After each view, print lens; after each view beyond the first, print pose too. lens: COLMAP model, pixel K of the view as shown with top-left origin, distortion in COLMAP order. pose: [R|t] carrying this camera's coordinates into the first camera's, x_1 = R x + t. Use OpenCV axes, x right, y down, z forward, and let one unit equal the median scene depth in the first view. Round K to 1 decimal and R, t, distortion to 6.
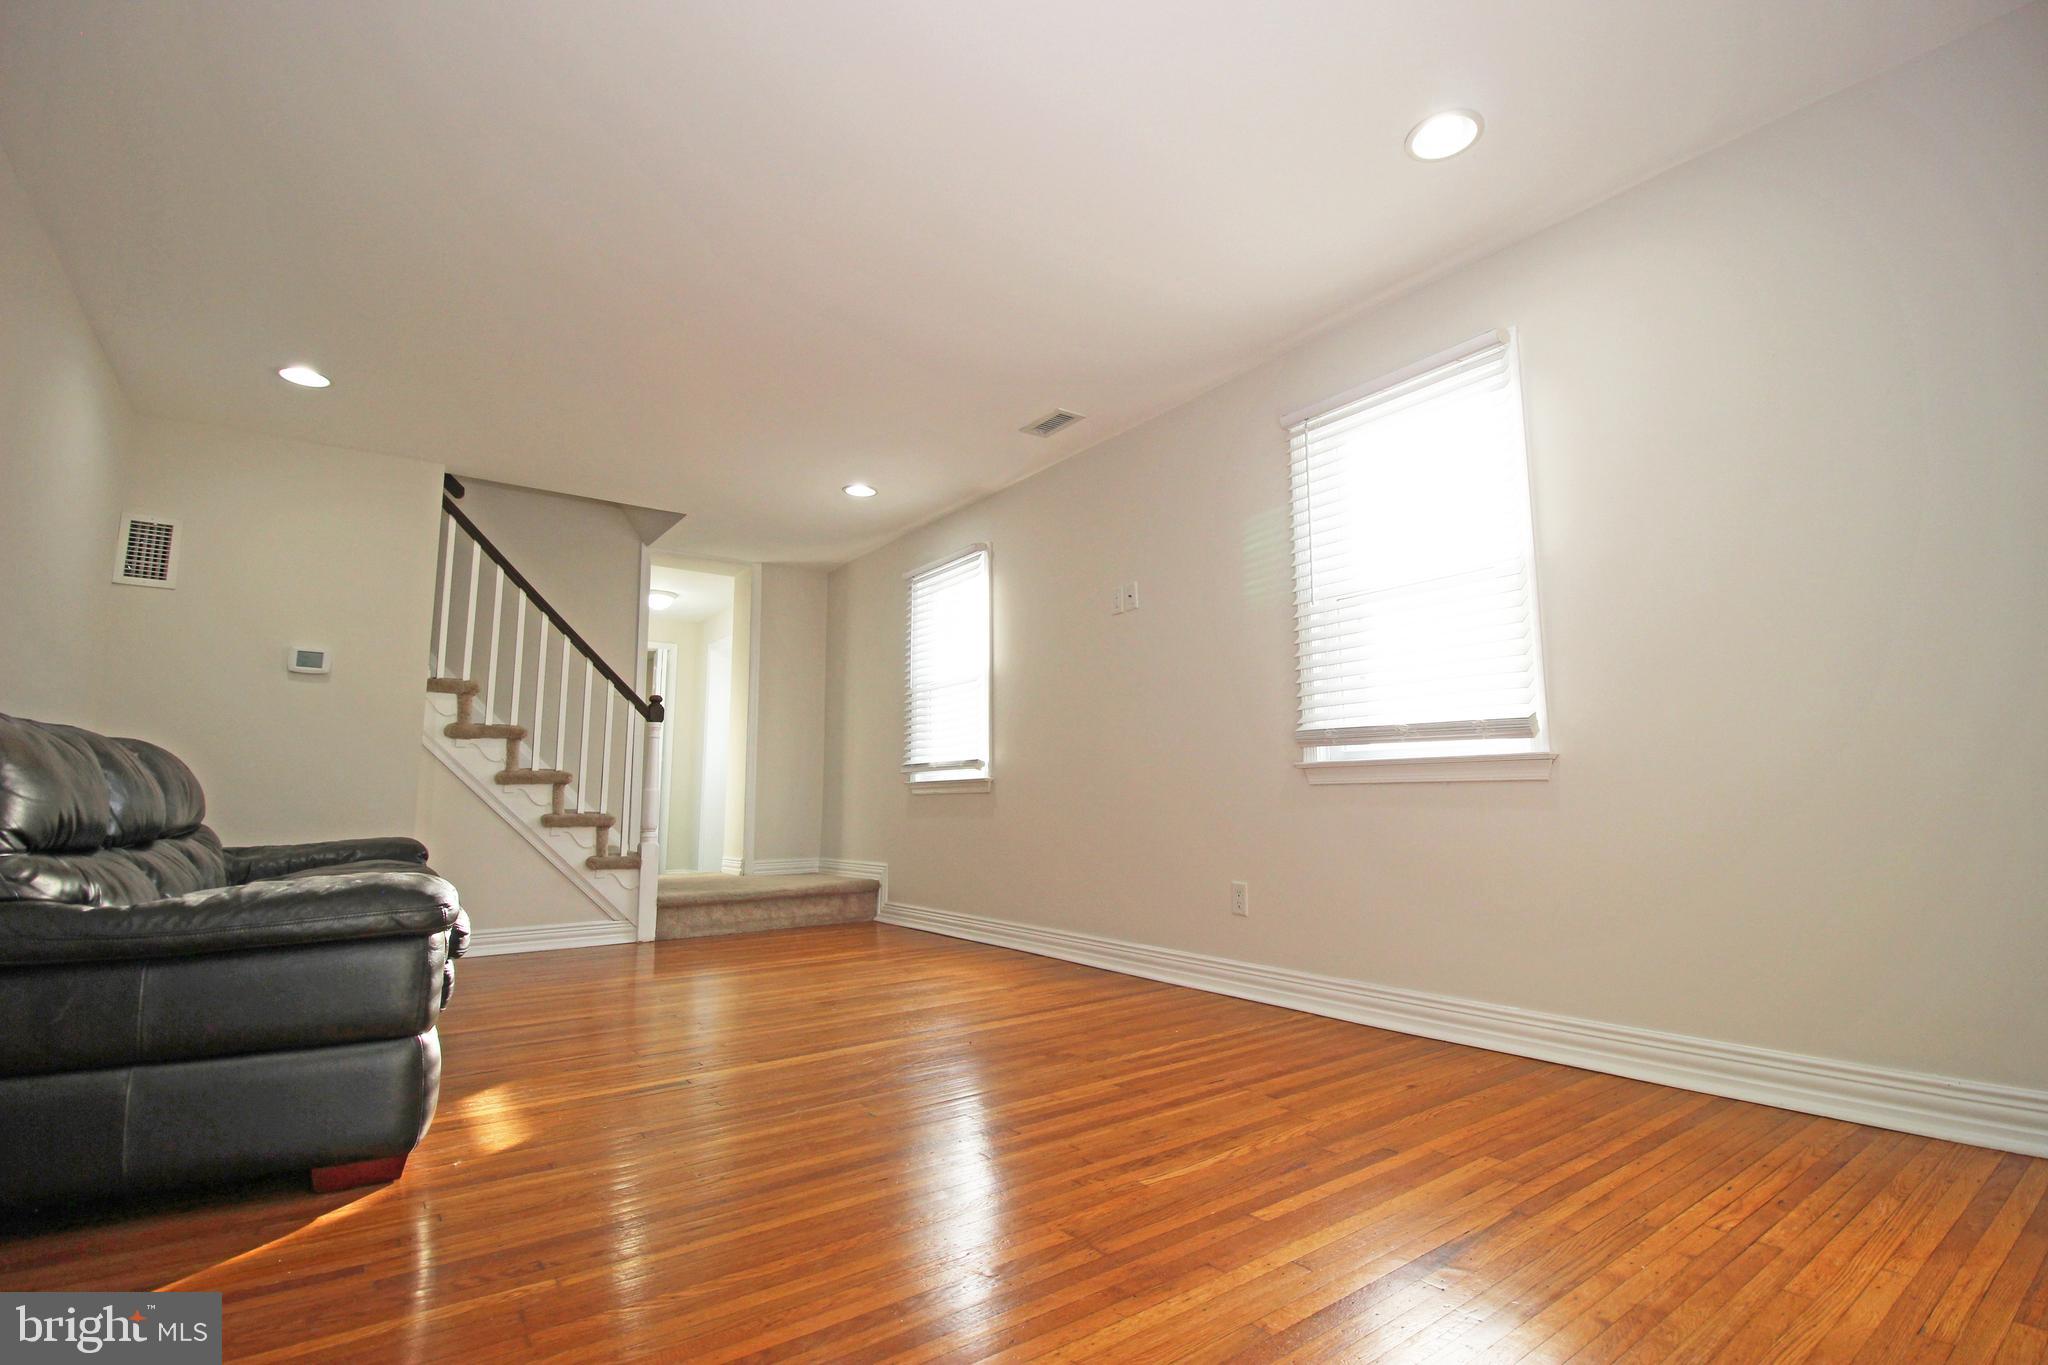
lens RADIAL K [[951.7, 0, 1069.5], [0, 951.7, 682.1], [0, 0, 1]] dist [-0.009755, -0.008791]
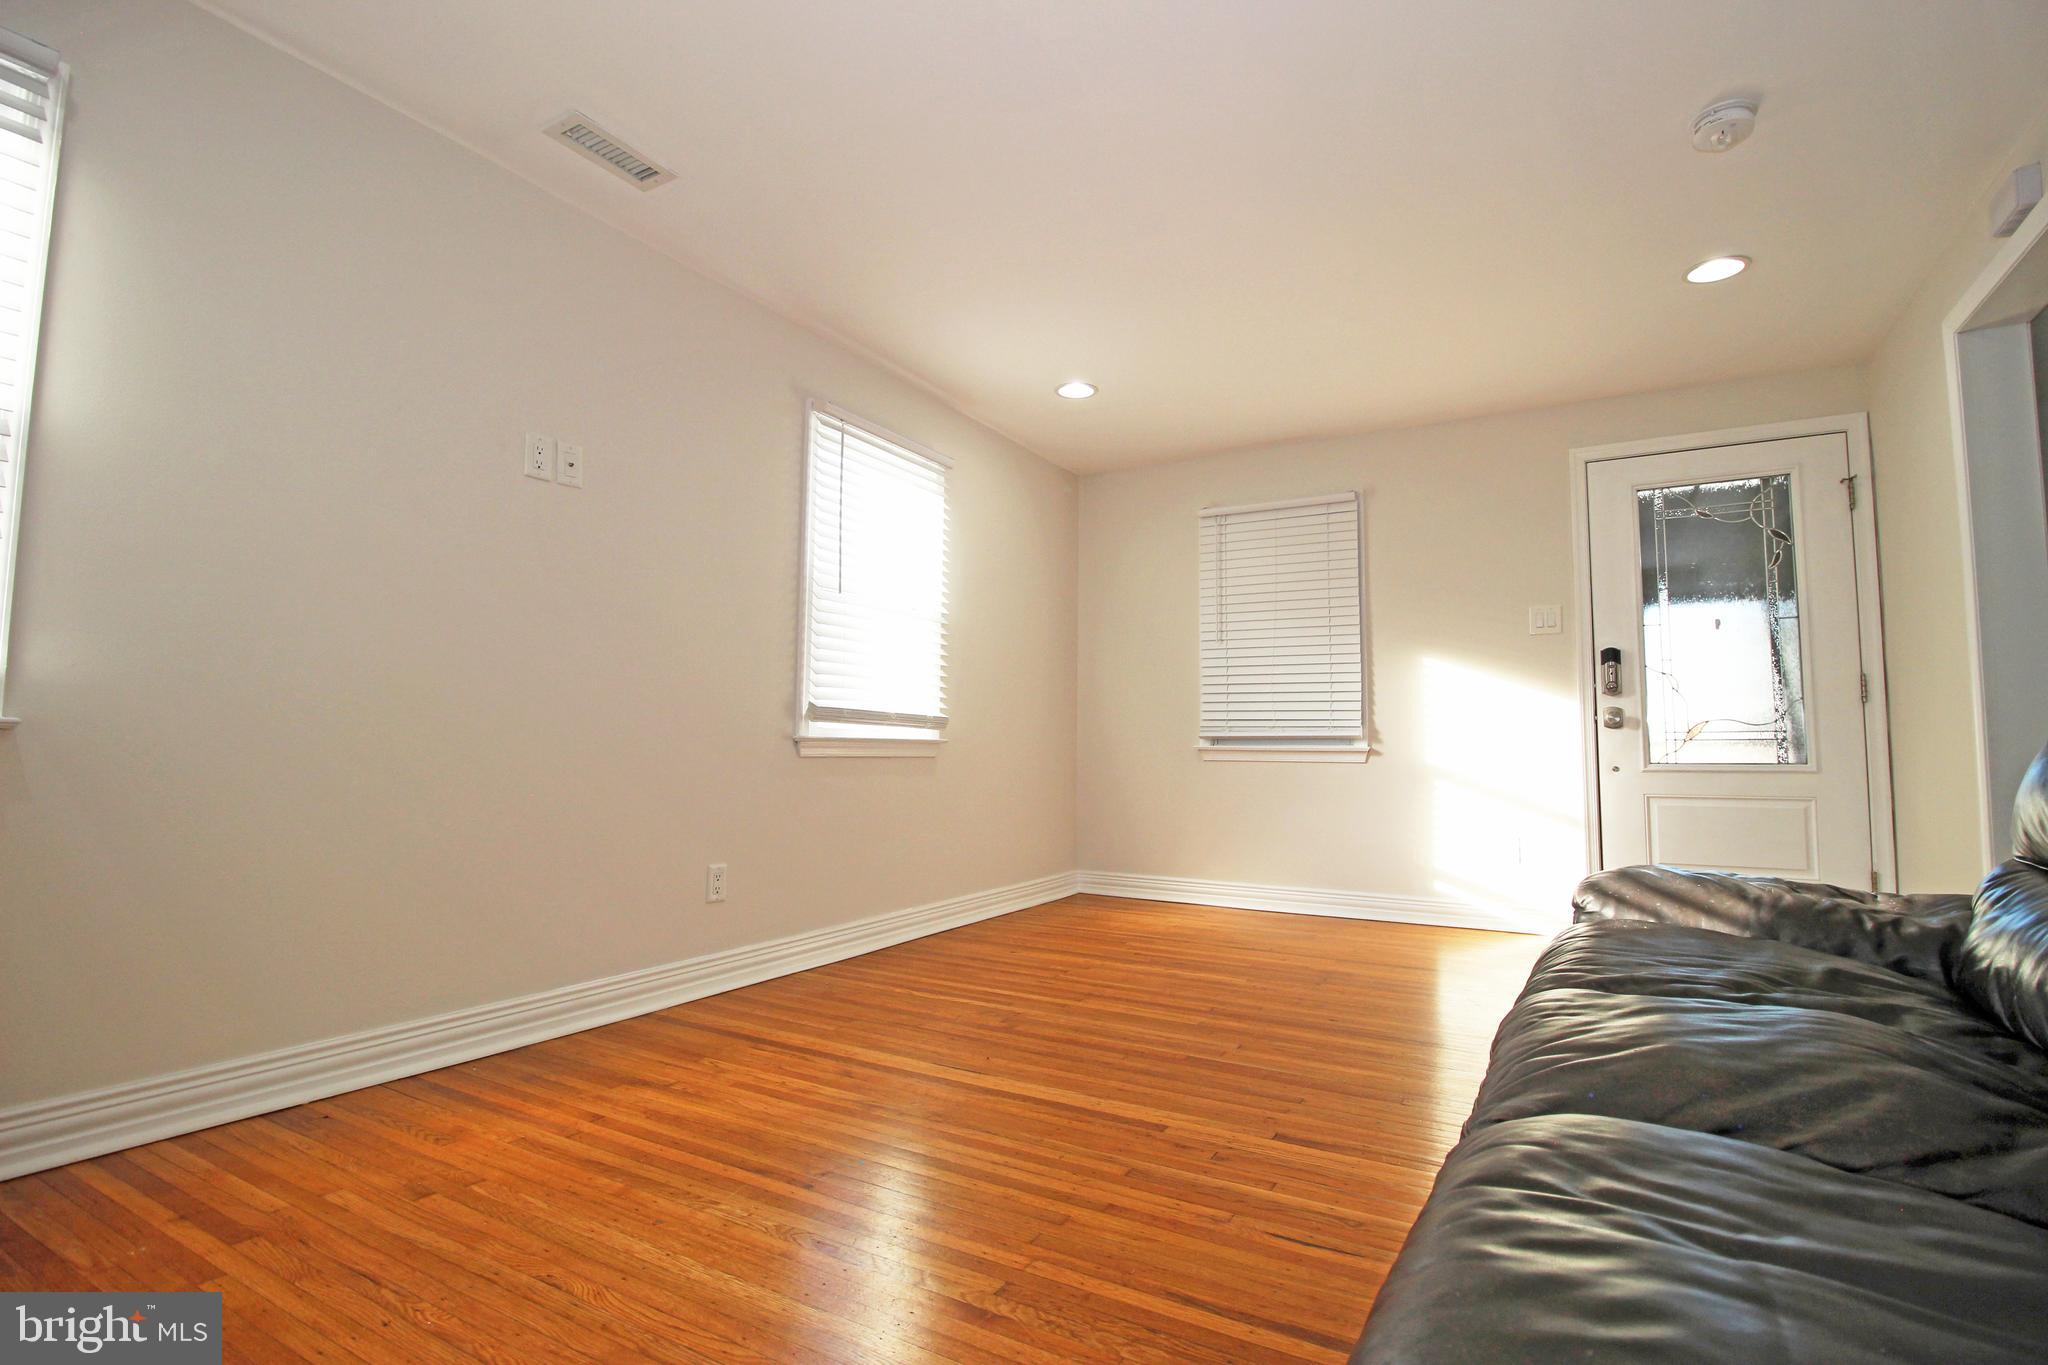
lens RADIAL K [[951.7, 0, 1048.2], [0, 951.7, 677.6], [0, 0, 1]] dist [-0.009755, -0.008791]
pose [[-0.387593, 0.071448, 0.919057, -0.649739], [-0.122328, 0.984188, -0.128100, 0.097168], [-0.913678, -0.162078, -0.372725, 0.910725]]
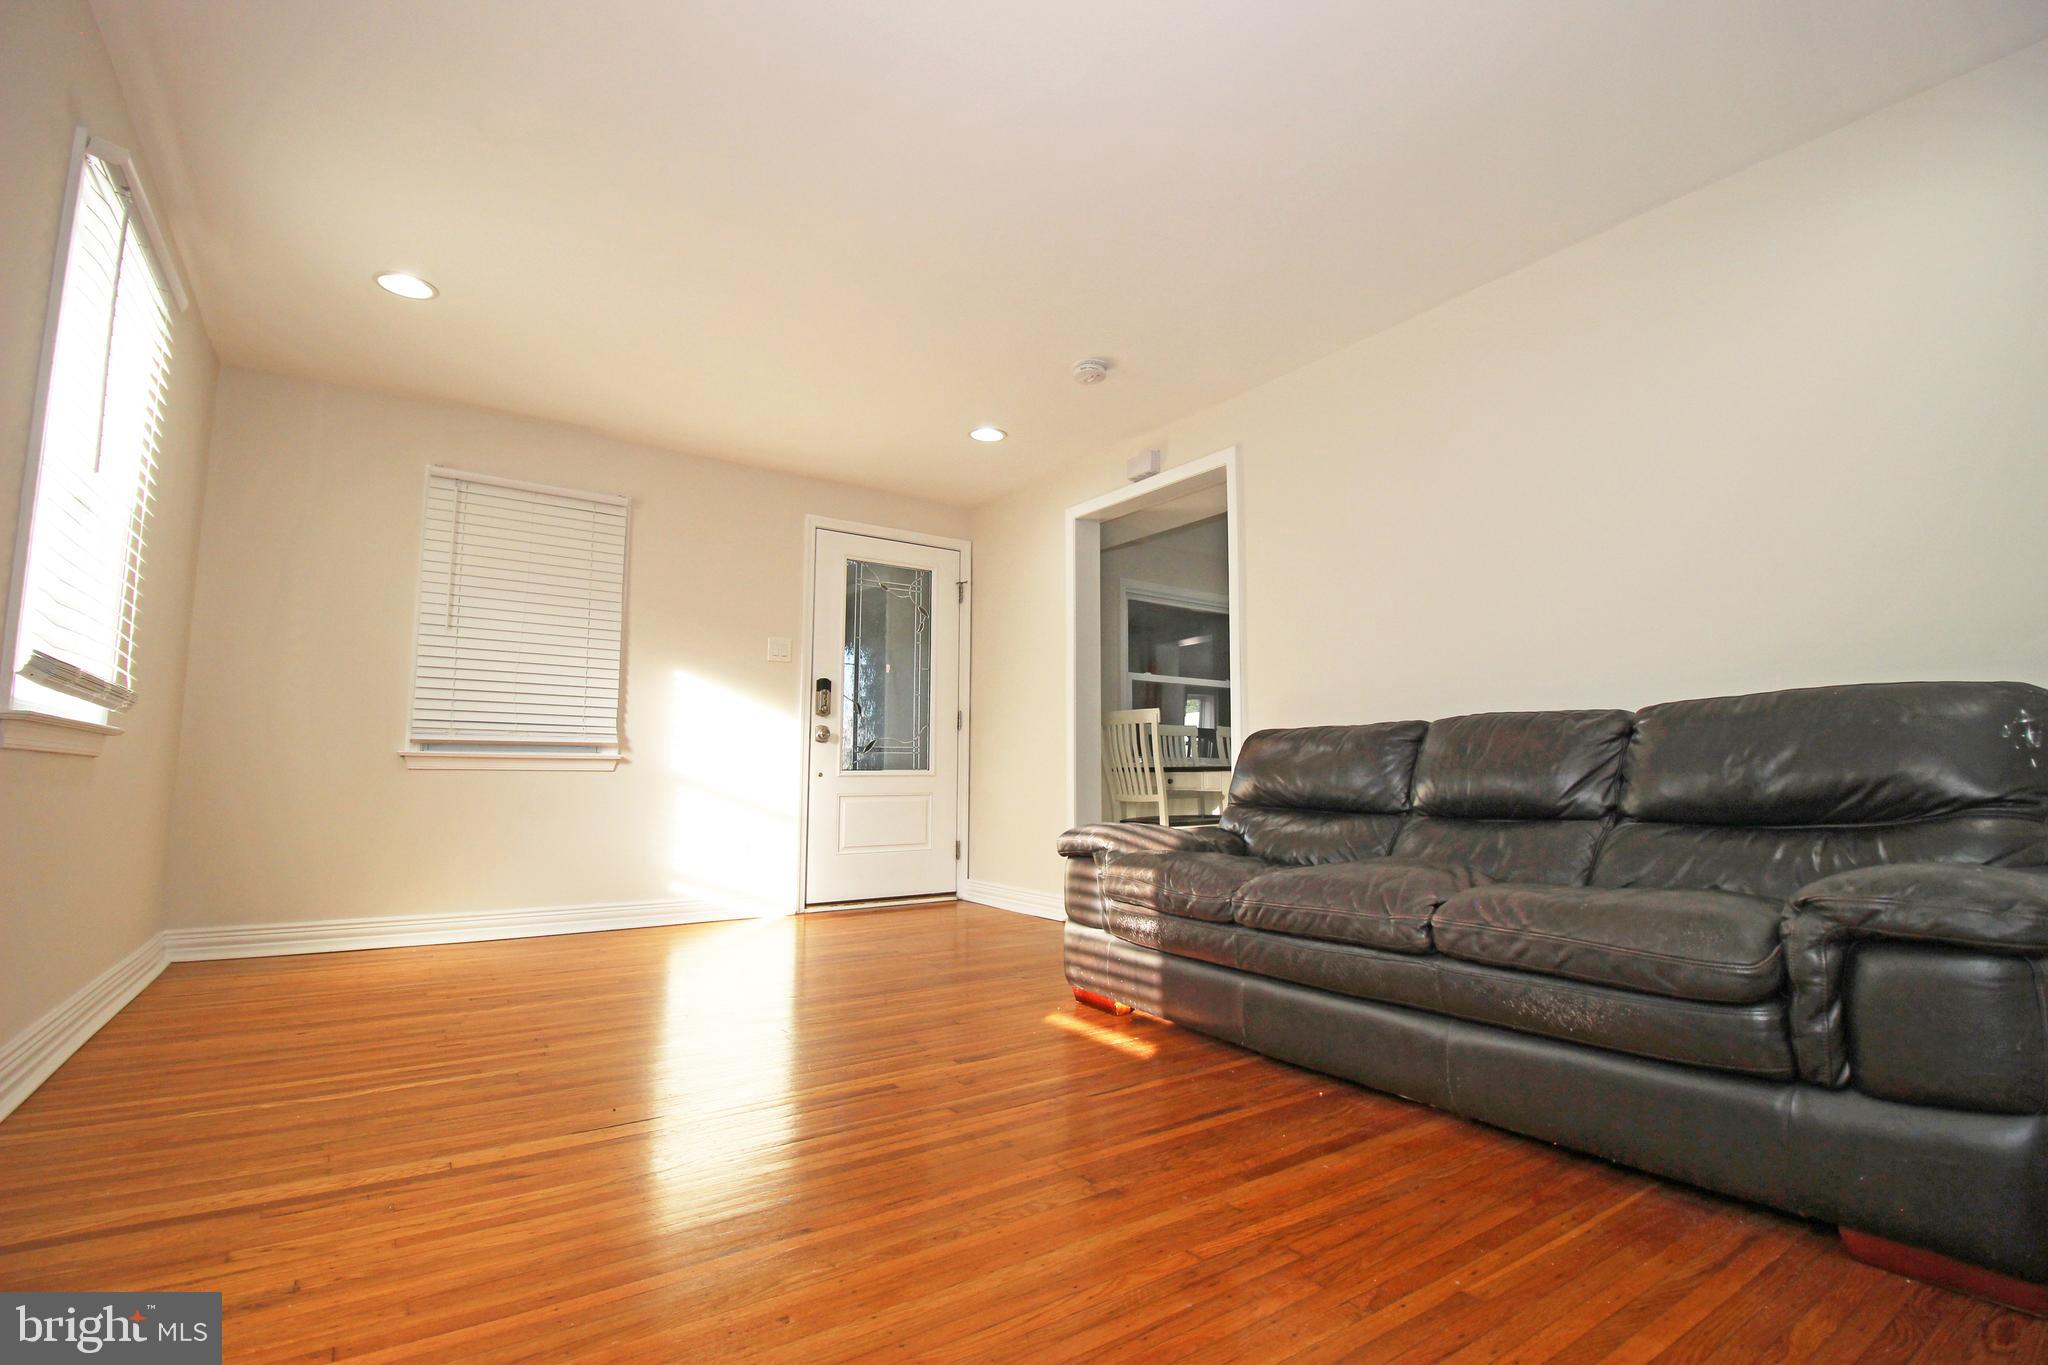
lens RADIAL K [[951.7, 0, 1063.0], [0, 951.7, 663.5], [0, 0, 1]] dist [-0.009755, -0.008791]
pose [[-0.999488, 0.006945, 0.031237, -0.323254], [-0.000961, 0.969209, -0.246238, 0.155760], [-0.031985, -0.246142, -0.968706, 1.212452]]
